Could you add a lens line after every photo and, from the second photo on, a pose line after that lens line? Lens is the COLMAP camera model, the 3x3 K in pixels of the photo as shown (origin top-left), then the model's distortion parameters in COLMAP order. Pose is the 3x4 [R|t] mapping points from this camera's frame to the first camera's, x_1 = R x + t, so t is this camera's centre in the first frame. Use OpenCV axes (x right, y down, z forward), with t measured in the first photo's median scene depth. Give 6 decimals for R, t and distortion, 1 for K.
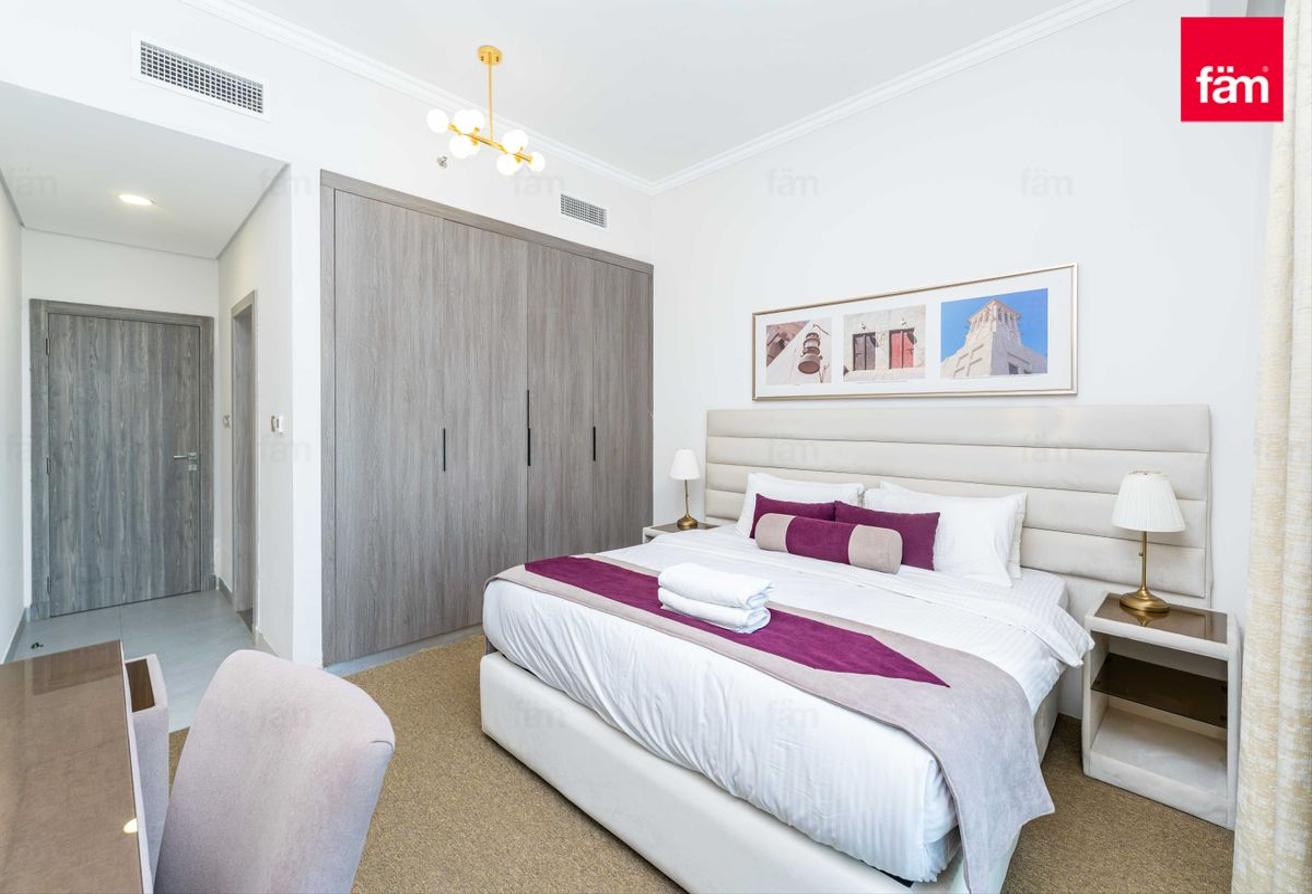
lens RADIAL K [[557.9, 0, 653.7], [0, 557.9, 427.1], [0, 0, 1]] dist [-0.000248, -0.000027]
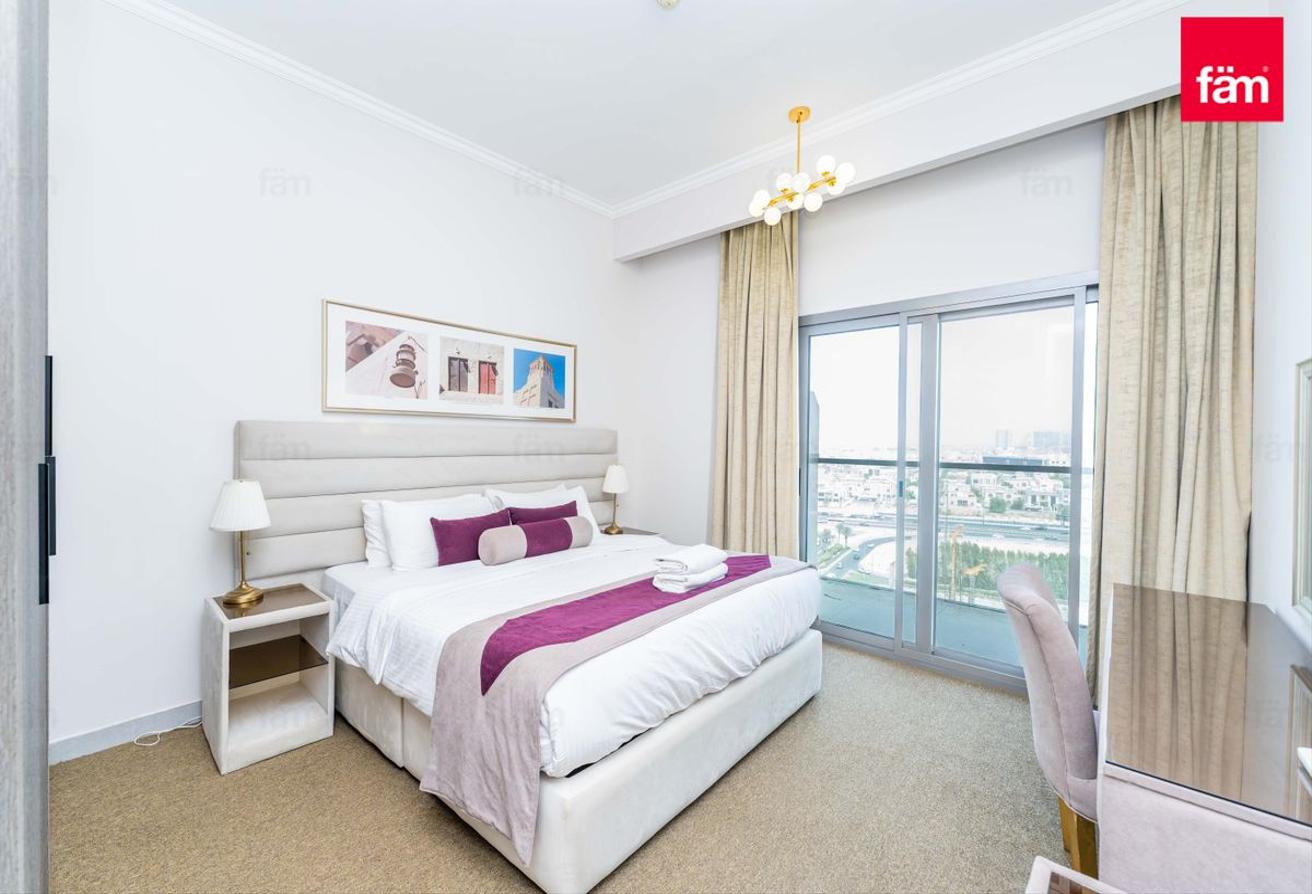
lens RADIAL K [[530.6, 0, 653.6], [0, 530.6, 442.3], [0, 0, 1]] dist [0.000442, 0.000001]
pose [[-0.053773, -0.010485, 0.998498, -0.682898], [0.001900, 0.999942, 0.010602, -0.012765], [-0.998551, 0.002467, -0.053750, 0.672656]]
